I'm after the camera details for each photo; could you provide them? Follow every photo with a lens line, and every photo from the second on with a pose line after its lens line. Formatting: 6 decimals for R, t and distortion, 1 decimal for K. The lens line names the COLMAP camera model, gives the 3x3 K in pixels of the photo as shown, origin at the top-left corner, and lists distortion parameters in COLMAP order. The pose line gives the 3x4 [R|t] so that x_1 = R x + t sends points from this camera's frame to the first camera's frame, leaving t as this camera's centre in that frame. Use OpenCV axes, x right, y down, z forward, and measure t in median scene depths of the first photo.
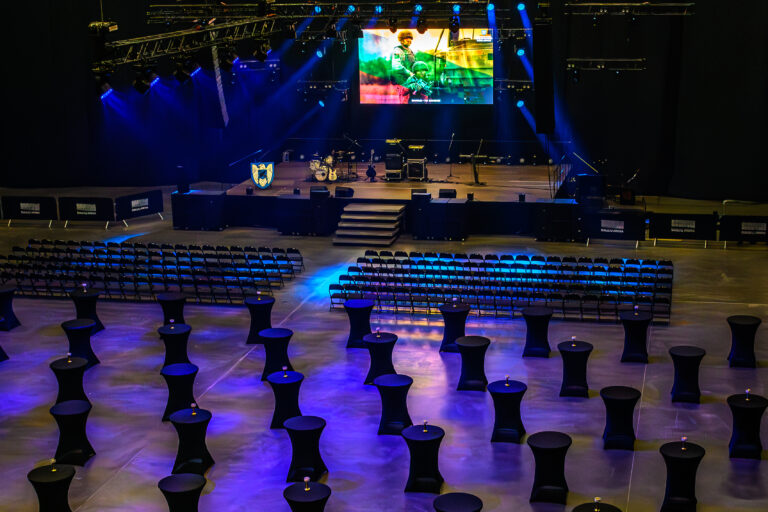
lens RADIAL K [[1142.2, 0, 384.0], [0, 1142.2, 256.0], [0, 0, 1]] dist [0.033482, 0.011058]
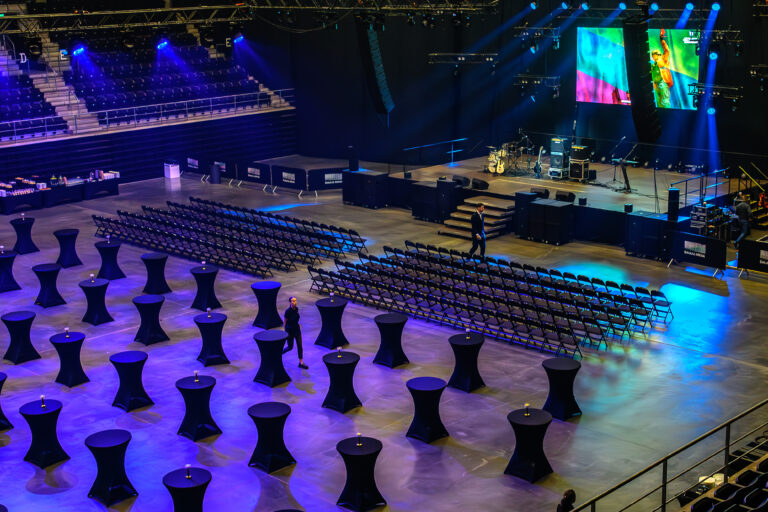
lens RADIAL K [[1142.2, 0, 384.0], [0, 1142.2, 256.0], [0, 0, 1]] dist [0.033482, 0.011058]
pose [[0.852639, 0.131513, -0.505678, 0.401915], [-0.124173, 0.991080, 0.048380, -0.029867], [0.507530, 0.021541, 0.861365, 0.063944]]
